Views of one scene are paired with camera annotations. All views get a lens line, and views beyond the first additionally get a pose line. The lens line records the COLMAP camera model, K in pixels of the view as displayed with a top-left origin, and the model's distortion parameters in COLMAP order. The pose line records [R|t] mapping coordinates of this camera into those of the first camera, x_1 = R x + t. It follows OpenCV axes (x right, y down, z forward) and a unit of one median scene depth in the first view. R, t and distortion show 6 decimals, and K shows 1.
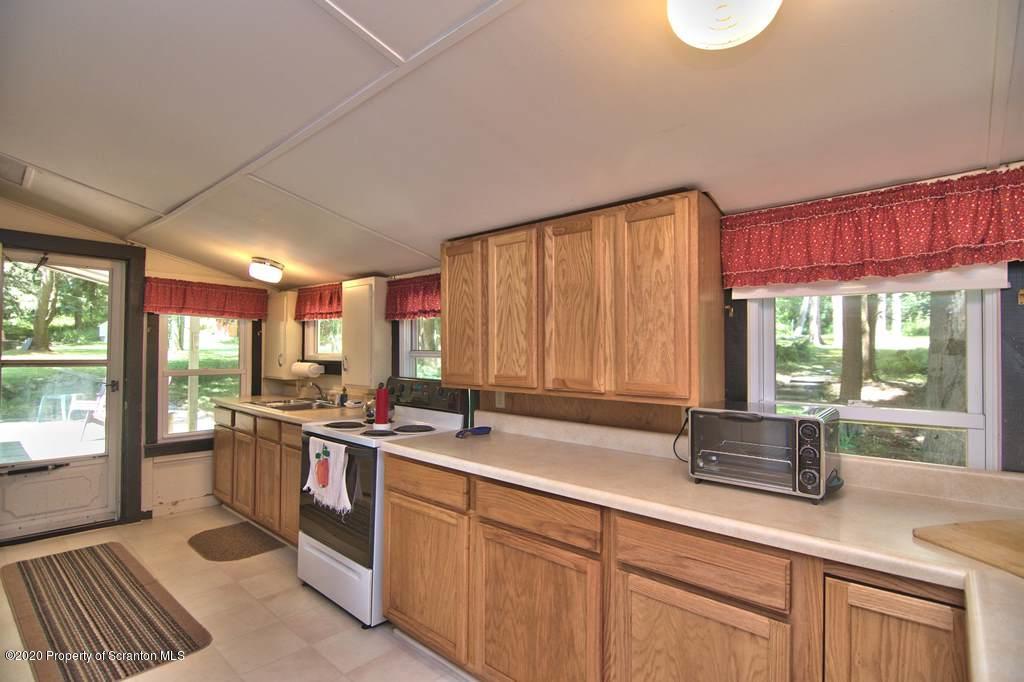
lens RADIAL K [[494.0, 0, 514.6], [0, 494.0, 339.5], [0, 0, 1]] dist [-0.000908, -0.012346]
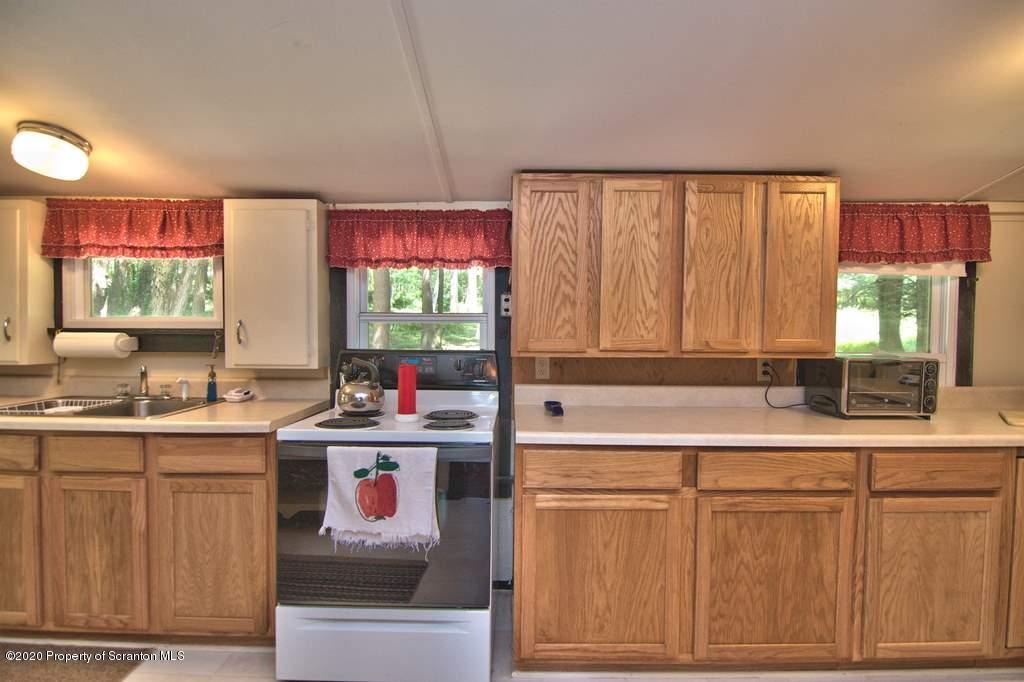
lens RADIAL K [[494.0, 0, 514.6], [0, 494.0, 339.5], [0, 0, 1]] dist [-0.000908, -0.012346]
pose [[0.747638, -0.015663, 0.663922, -0.843973], [-0.017520, 0.998909, 0.043296, 0.042800], [-0.663876, -0.044002, 0.746547, 0.513706]]
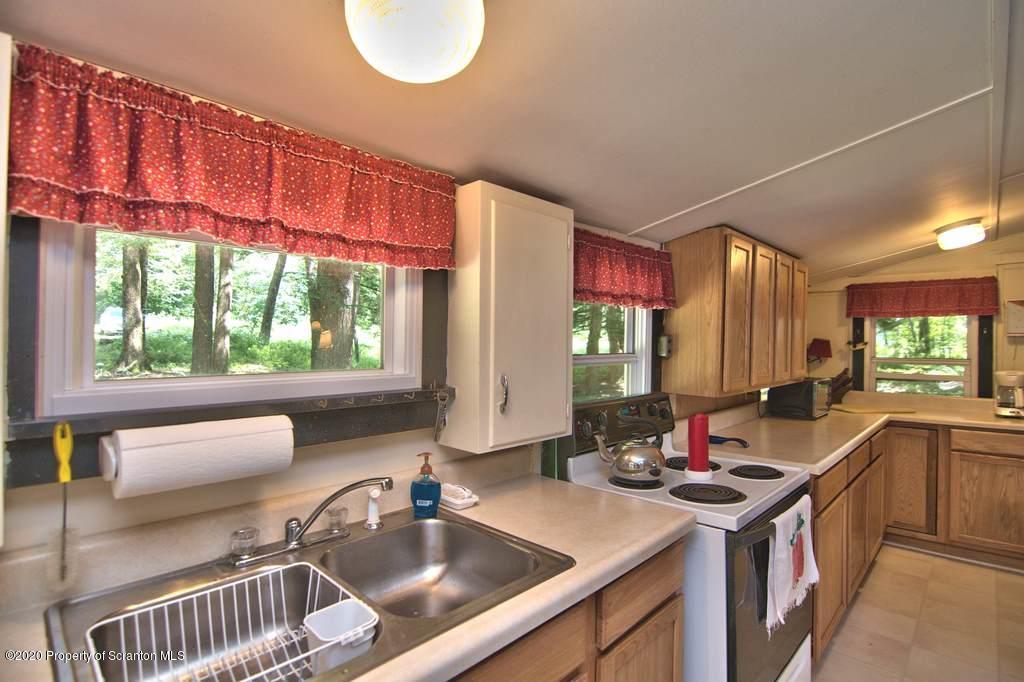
lens RADIAL K [[494.0, 0, 514.6], [0, 494.0, 339.5], [0, 0, 1]] dist [-0.000908, -0.012346]
pose [[0.034806, -0.008619, 0.999357, -1.267581], [-0.034593, 0.999353, 0.009823, 0.000421], [-0.998795, -0.034913, 0.034485, 1.678967]]
